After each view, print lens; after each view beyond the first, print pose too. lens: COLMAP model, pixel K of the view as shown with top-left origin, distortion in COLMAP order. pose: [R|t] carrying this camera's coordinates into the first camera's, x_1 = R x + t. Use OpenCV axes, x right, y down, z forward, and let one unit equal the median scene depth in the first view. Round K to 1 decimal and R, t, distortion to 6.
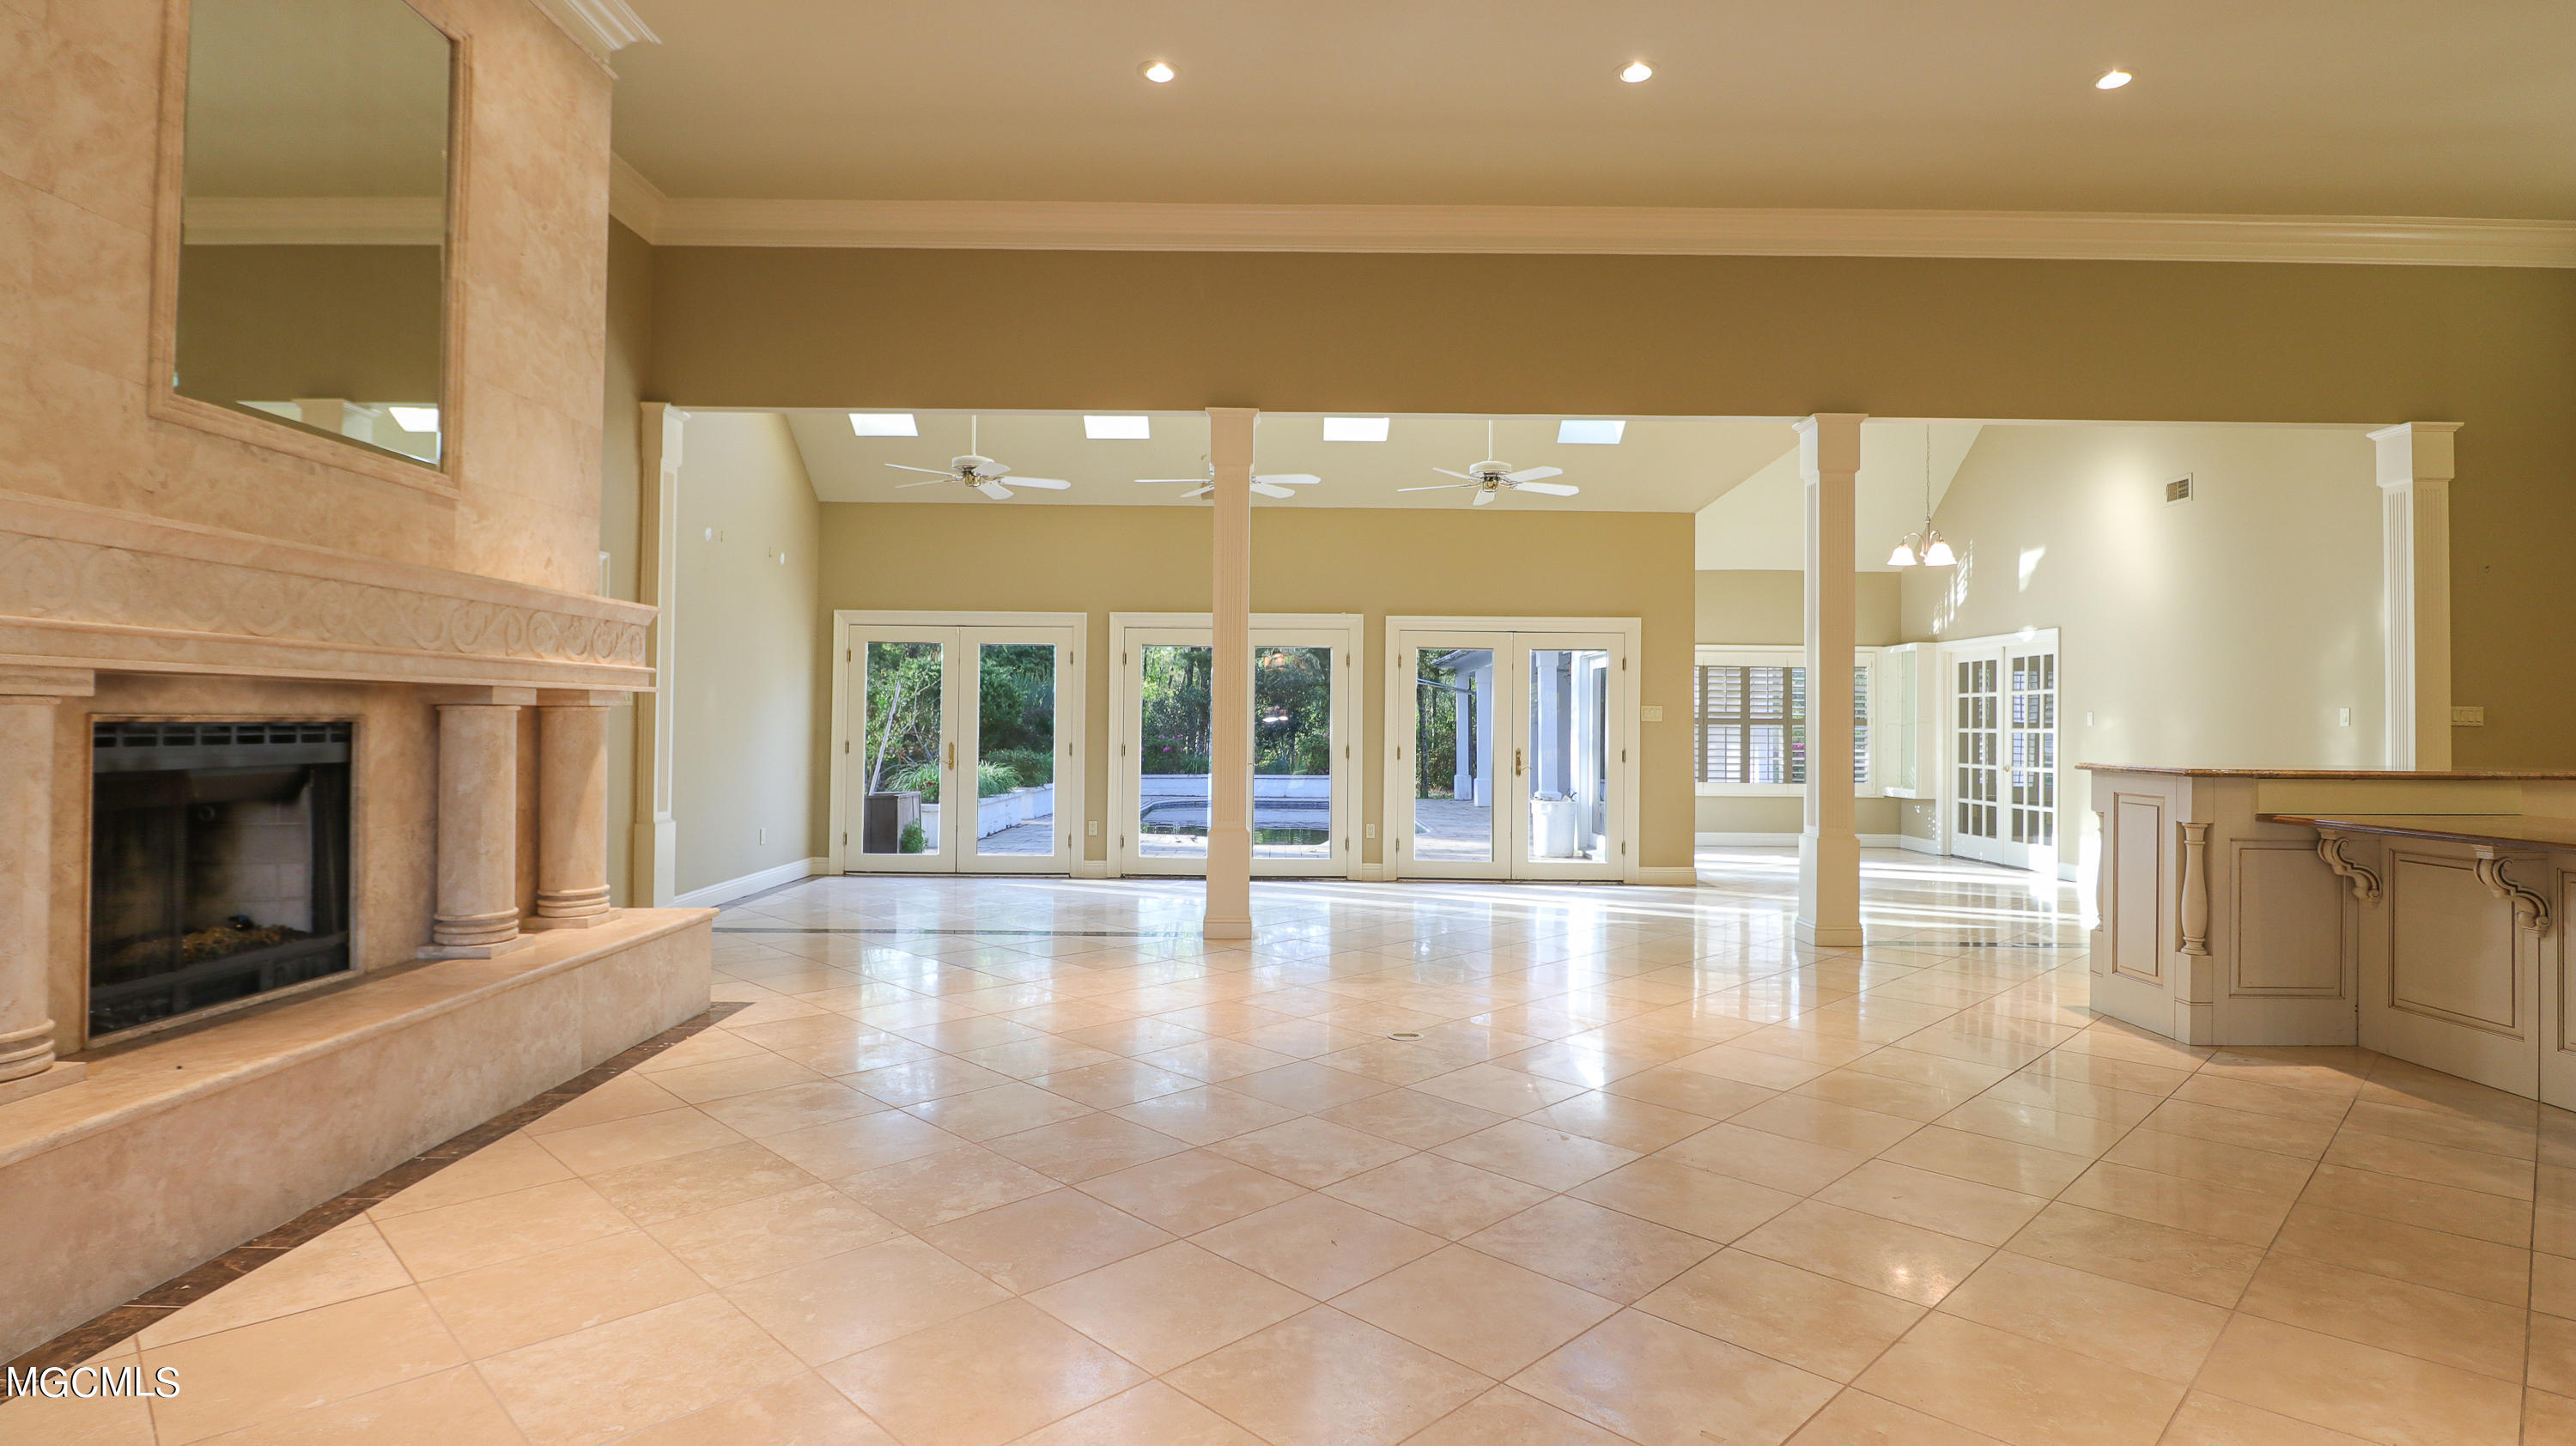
lens RADIAL K [[1296.3, 0, 1268.1], [0, 1296.3, 713.0], [0, 0, 1]] dist [-0.006786, -0.000827]
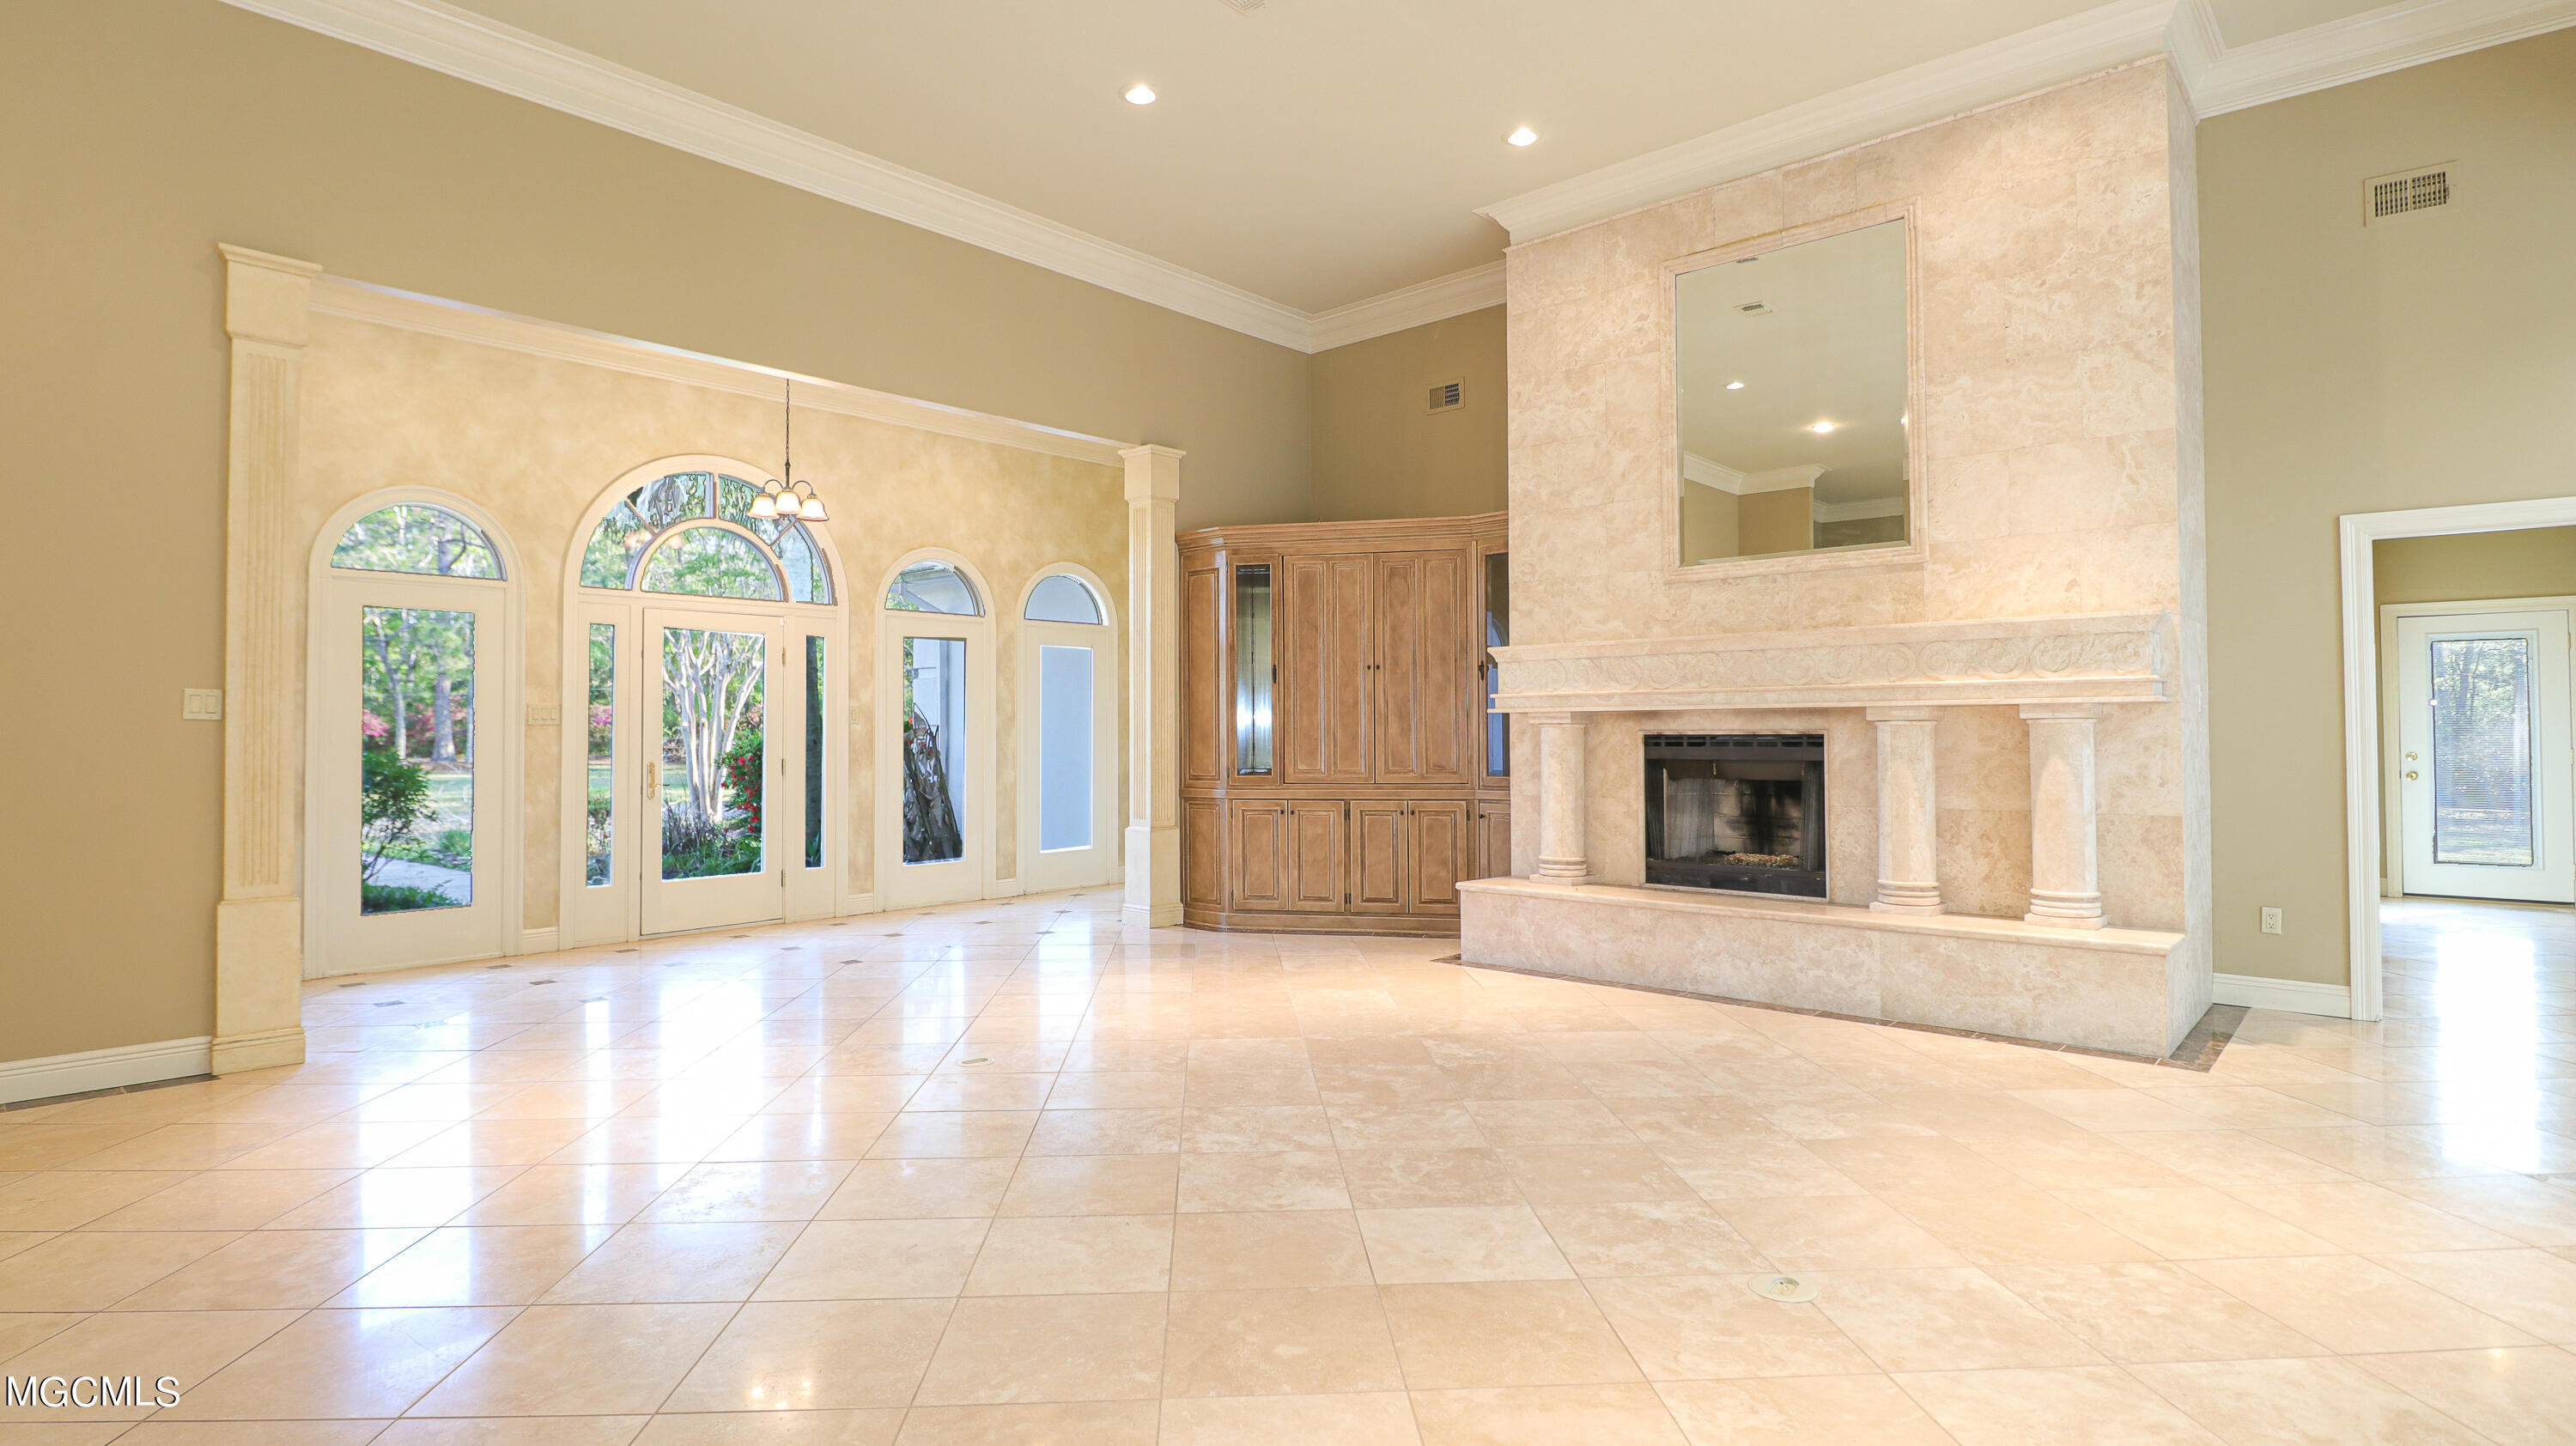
lens RADIAL K [[1296.3, 0, 1276.5], [0, 1296.3, 730.1], [0, 0, 1]] dist [-0.006786, -0.000827]
pose [[-0.669681, -0.008604, -0.742599, 0.946627], [0.001189, 0.999919, -0.012658, 0.022540], [0.742648, -0.009359, -0.669617, 1.717150]]
